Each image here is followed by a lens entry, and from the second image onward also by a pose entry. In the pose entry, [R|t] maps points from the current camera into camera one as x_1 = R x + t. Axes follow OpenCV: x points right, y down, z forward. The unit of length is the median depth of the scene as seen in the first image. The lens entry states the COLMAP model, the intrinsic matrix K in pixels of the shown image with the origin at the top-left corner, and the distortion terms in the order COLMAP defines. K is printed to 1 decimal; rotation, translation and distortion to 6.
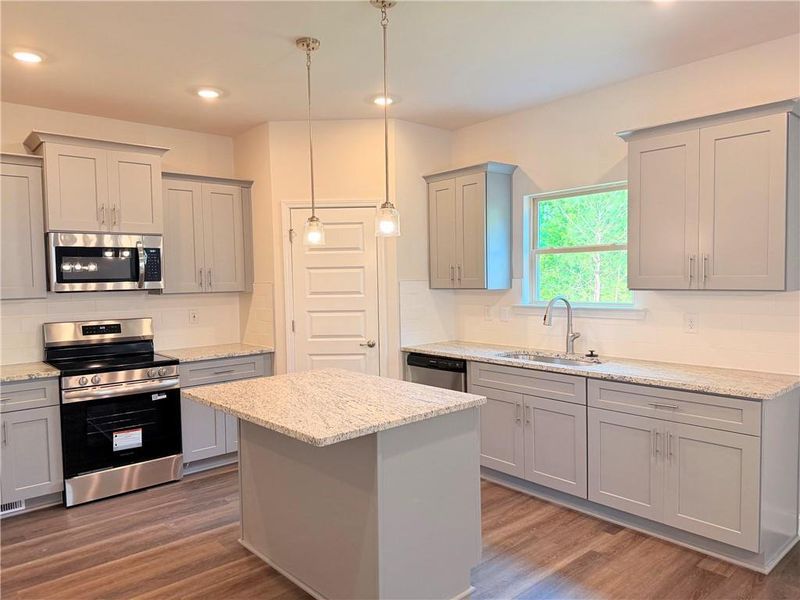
lens RADIAL K [[567.4, 0, 400.7], [0, 567.4, 303.2], [0, 0, 1]] dist [0.003904, -0.005983]
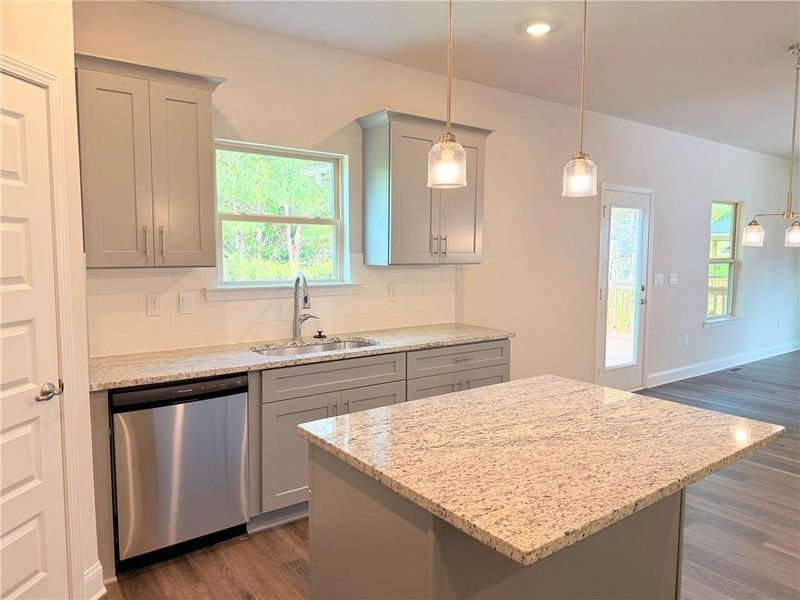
lens RADIAL K [[567.4, 0, 400.4], [0, 567.4, 297.2], [0, 0, 1]] dist [0.003904, -0.005983]
pose [[0.052680, -0.068130, 0.996285, -0.555161], [0.038585, 0.997064, 0.066143, -0.026928], [-0.997866, 0.034957, 0.055154, 0.794284]]
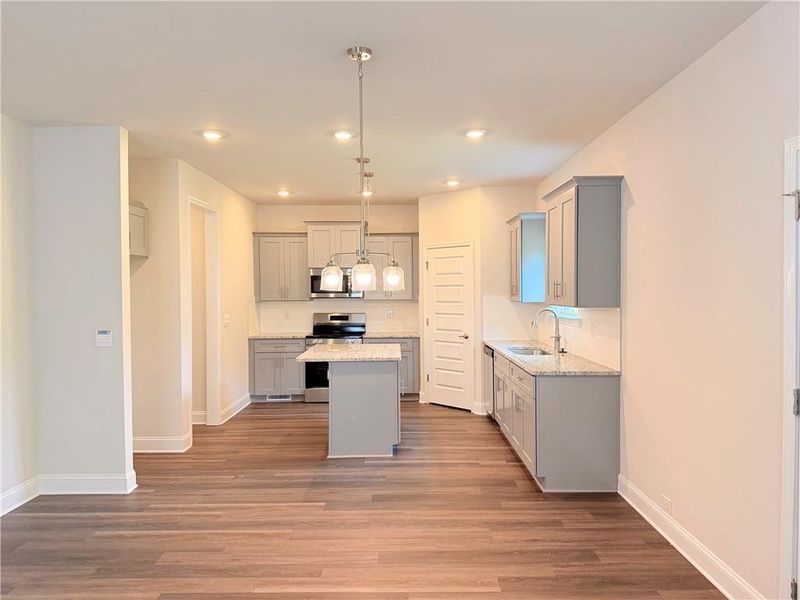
lens RADIAL K [[567.4, 0, 402.8], [0, 567.4, 299.5], [0, 0, 1]] dist [0.003904, -0.005983]
pose [[0.743024, 0.022772, -0.668877, 0.962524], [-0.038901, 0.999201, -0.009195, -0.007163], [0.668133, 0.032852, 0.743316, -0.283425]]
